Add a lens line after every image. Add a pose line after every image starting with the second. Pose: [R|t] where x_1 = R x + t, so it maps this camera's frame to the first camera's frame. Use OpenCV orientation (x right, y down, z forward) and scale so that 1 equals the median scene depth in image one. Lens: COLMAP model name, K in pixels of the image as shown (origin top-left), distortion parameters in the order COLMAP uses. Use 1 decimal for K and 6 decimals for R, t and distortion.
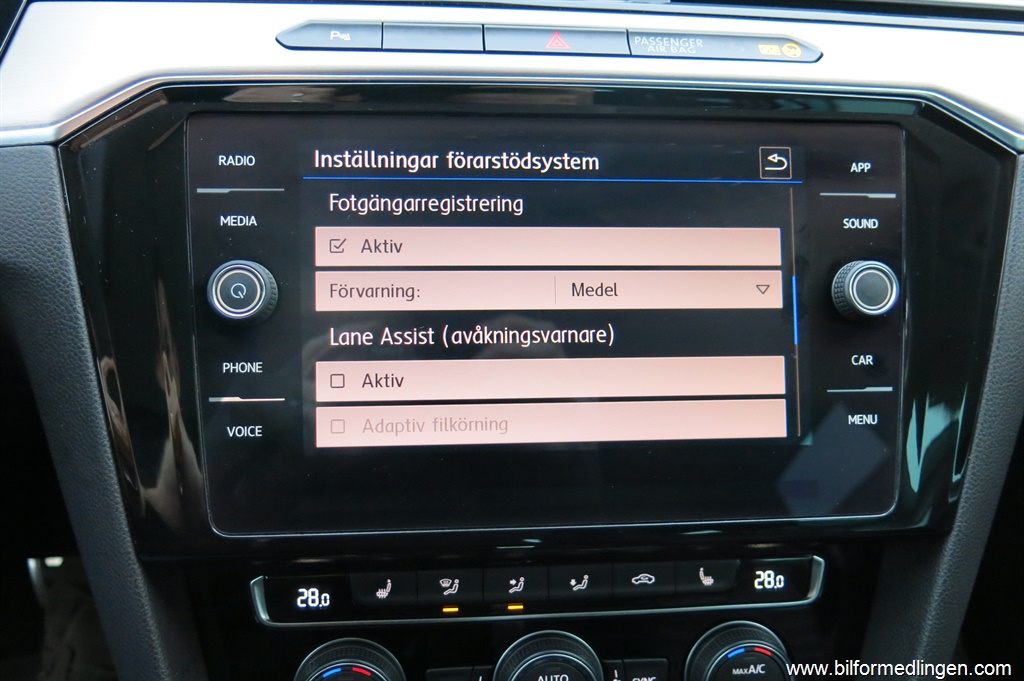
lens RADIAL K [[864.3, 0, 512.7], [0, 864.3, 343.7], [0, 0, 1]] dist [-0.018643, -0.016815]
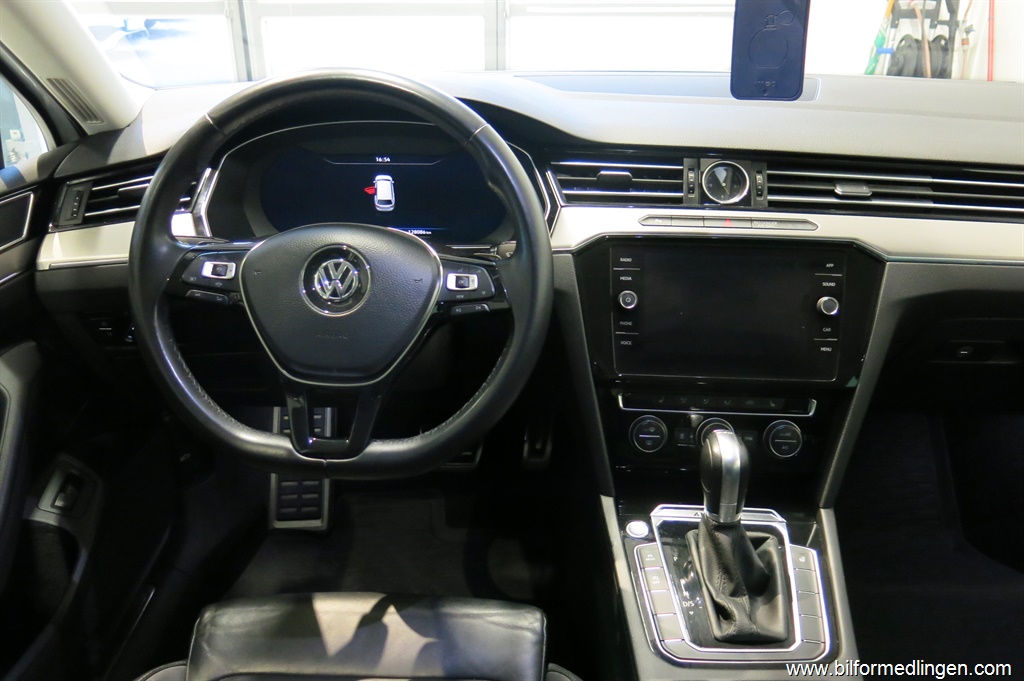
lens RADIAL K [[864.3, 0, 515.3], [0, 864.3, 341.3], [0, 0, 1]] dist [-0.018643, -0.016815]
pose [[0.987339, 0.041223, -0.153175, -0.208465], [-0.042032, 0.999114, -0.002047, 0.112256], [0.152955, 0.008460, 0.988197, -2.158946]]
